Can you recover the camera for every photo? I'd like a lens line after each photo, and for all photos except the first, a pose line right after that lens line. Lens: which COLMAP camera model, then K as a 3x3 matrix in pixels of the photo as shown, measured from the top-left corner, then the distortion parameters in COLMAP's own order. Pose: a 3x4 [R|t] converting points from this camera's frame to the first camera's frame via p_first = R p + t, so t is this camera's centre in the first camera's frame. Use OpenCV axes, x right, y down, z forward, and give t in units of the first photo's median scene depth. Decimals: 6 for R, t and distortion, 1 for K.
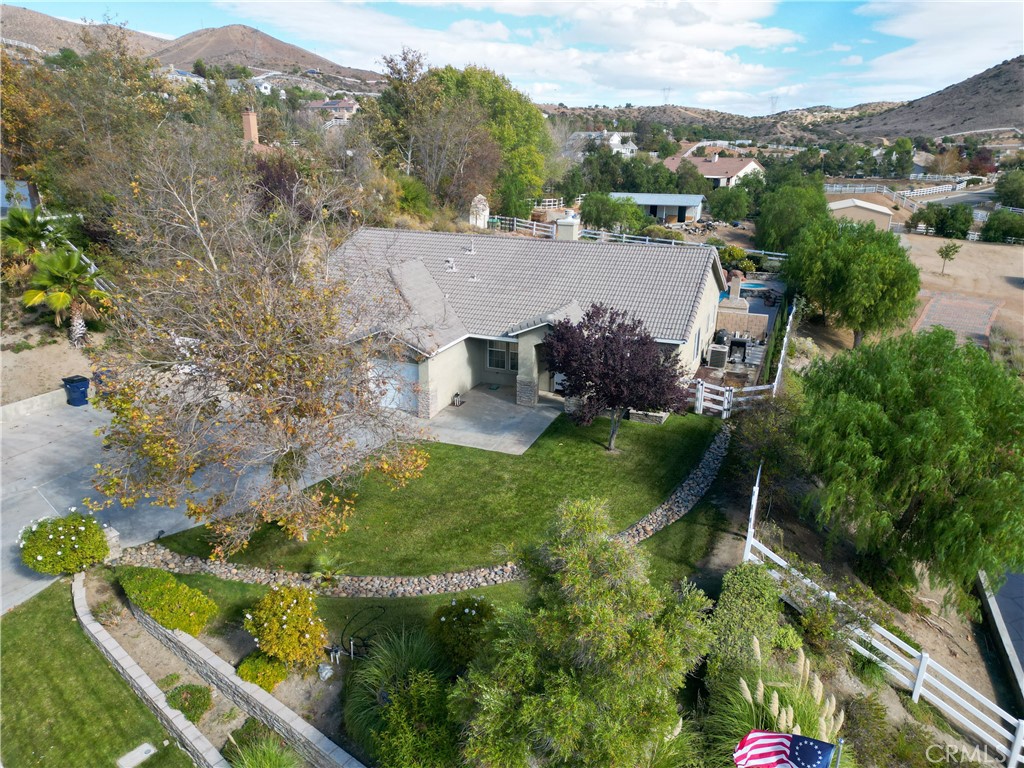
lens RADIAL K [[720.9, 0, 506.7], [0, 720.9, 392.6], [0, 0, 1]] dist [0.070959, -0.061163]
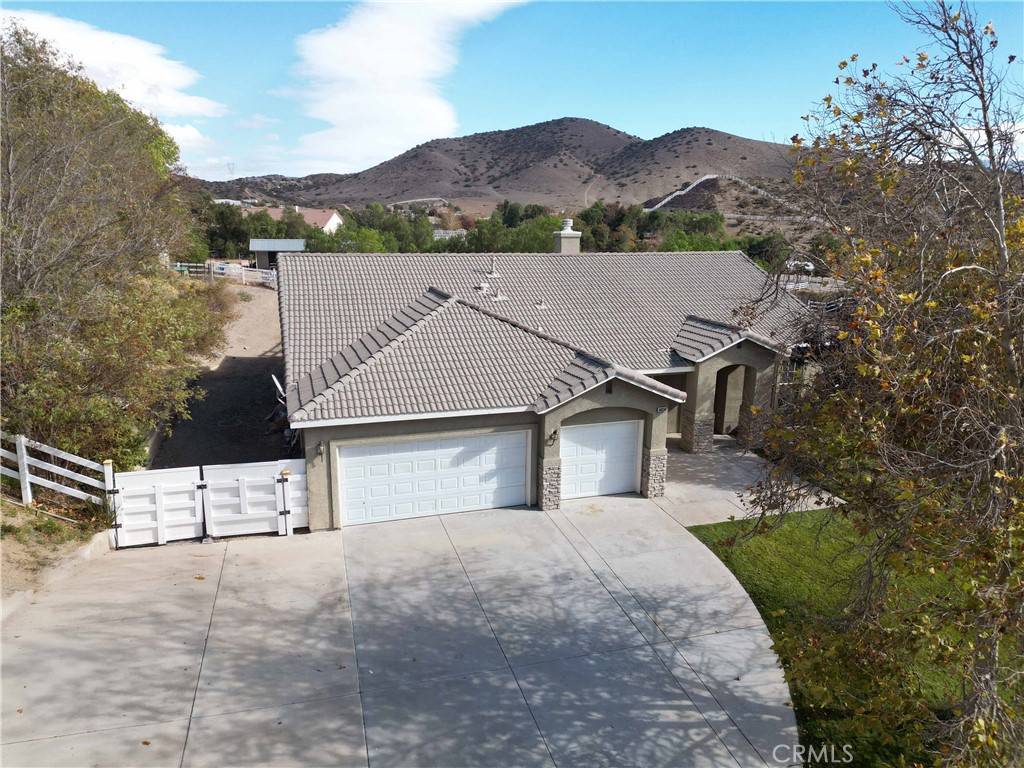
lens RADIAL K [[720.9, 0, 506.7], [0, 720.9, 392.6], [0, 0, 1]] dist [0.070959, -0.061163]
pose [[0.759553, -0.152431, 0.632332, -0.214353], [0.205359, 0.978627, -0.010766, -0.027312], [-0.617176, 0.138033, 0.774623, 0.177482]]
